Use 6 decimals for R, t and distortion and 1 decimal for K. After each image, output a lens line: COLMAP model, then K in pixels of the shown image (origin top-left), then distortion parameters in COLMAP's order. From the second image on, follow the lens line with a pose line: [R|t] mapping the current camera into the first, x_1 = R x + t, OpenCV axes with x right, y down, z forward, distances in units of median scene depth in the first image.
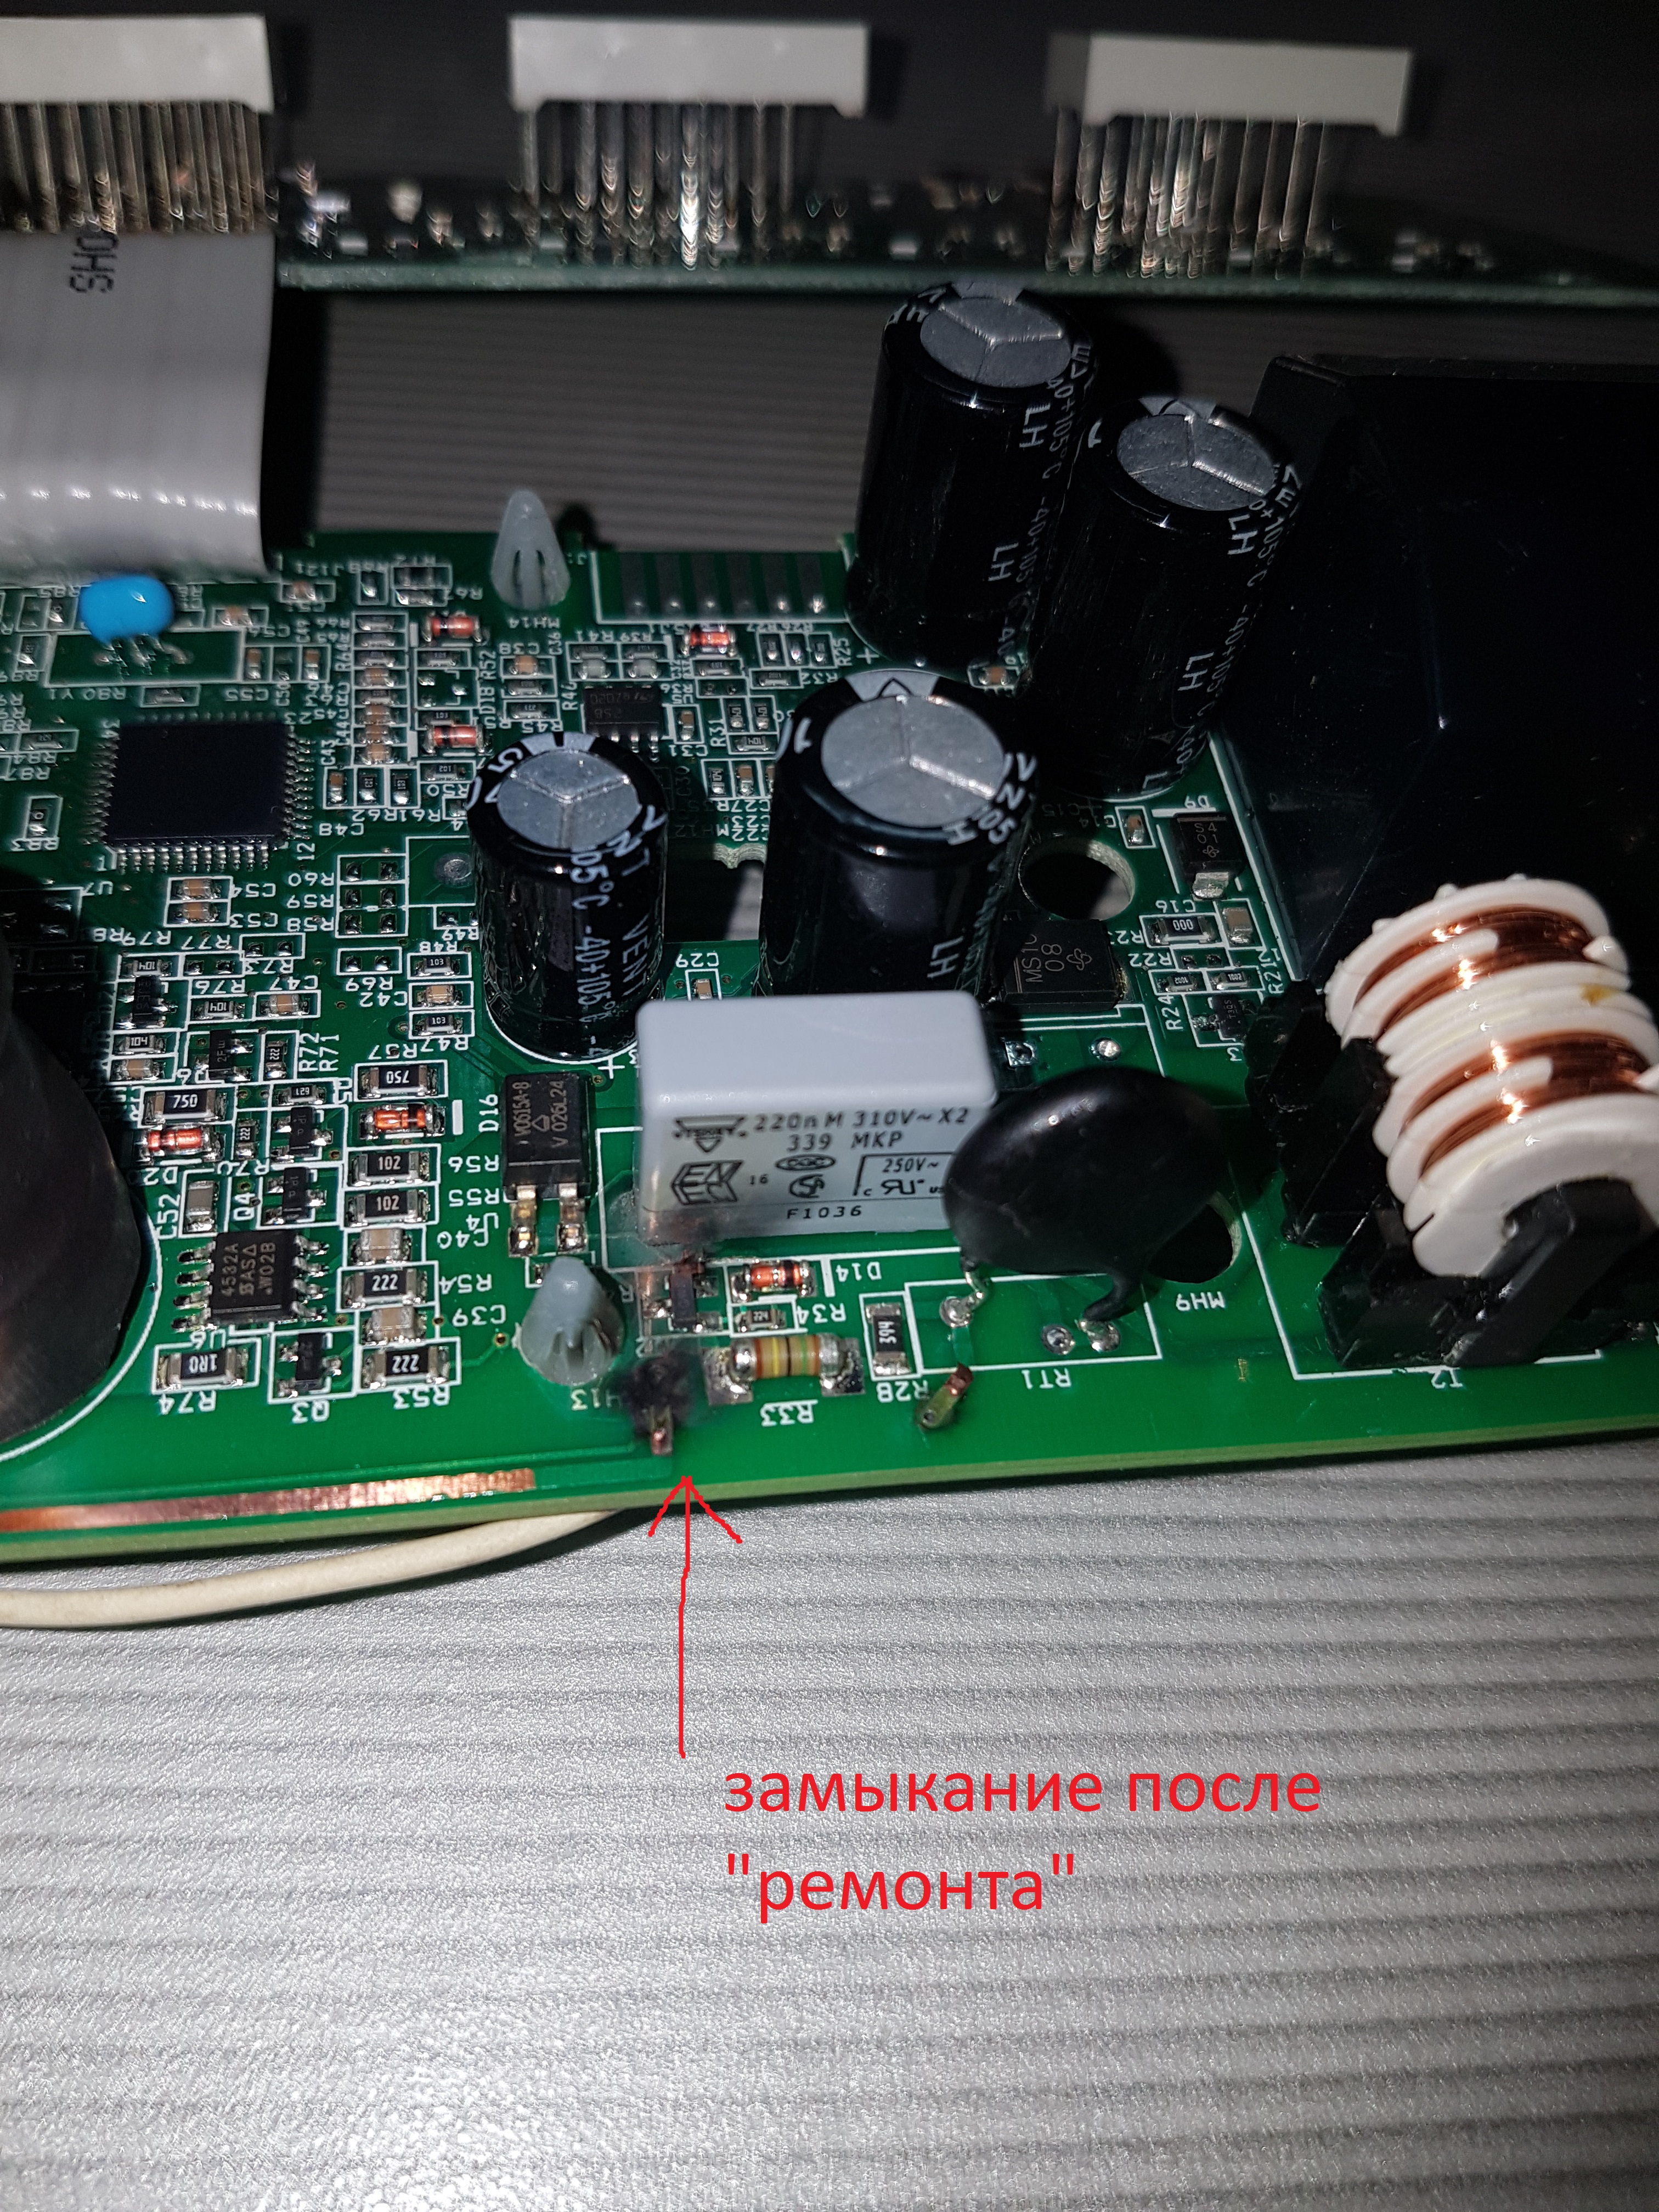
lens RADIAL K [[1675.7, 0, 825.6], [0, 1675.7, 1090.1], [0, 0, 1]] dist [0.076666, -0.123248]
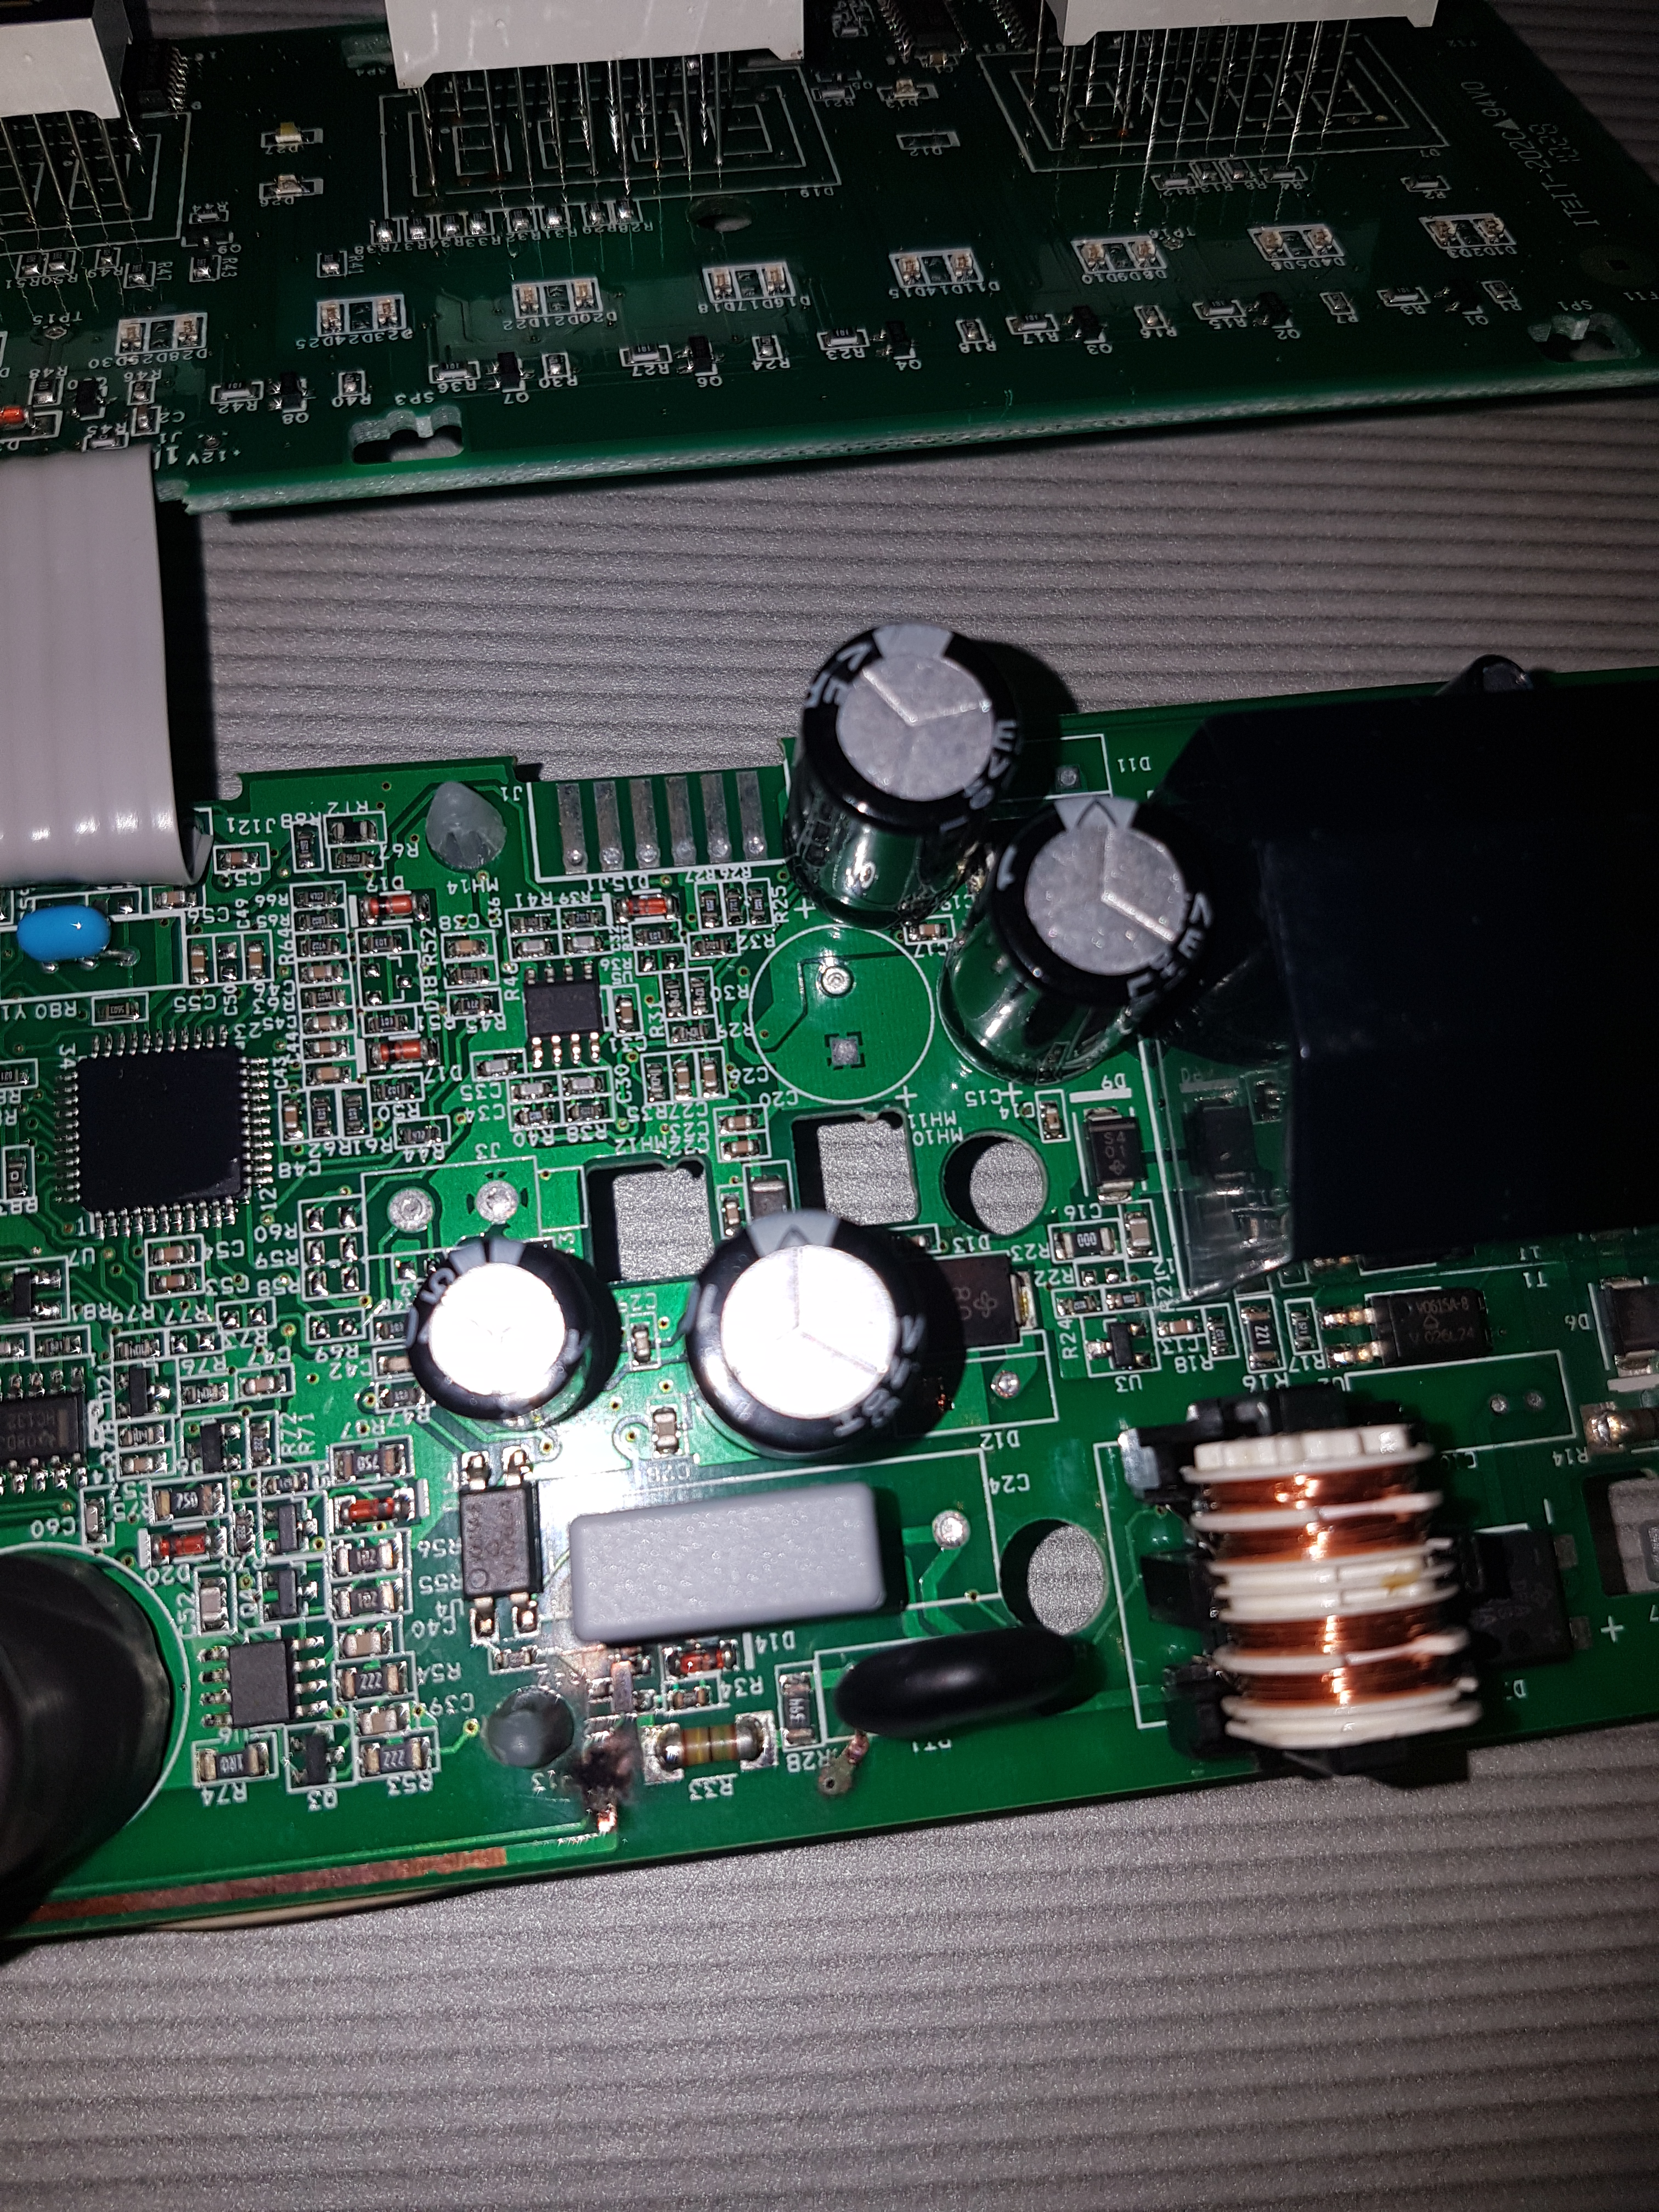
lens RADIAL K [[1675.7, 0, 871.6], [0, 1675.7, 1024.3], [0, 0, 1]] dist [0.076666, -0.123248]
pose [[0.999992, 0.004119, -0.000039, 0.073645], [-0.003847, 0.937166, 0.348864, -0.612220], [0.001474, -0.348860, 0.937174, 0.031556]]
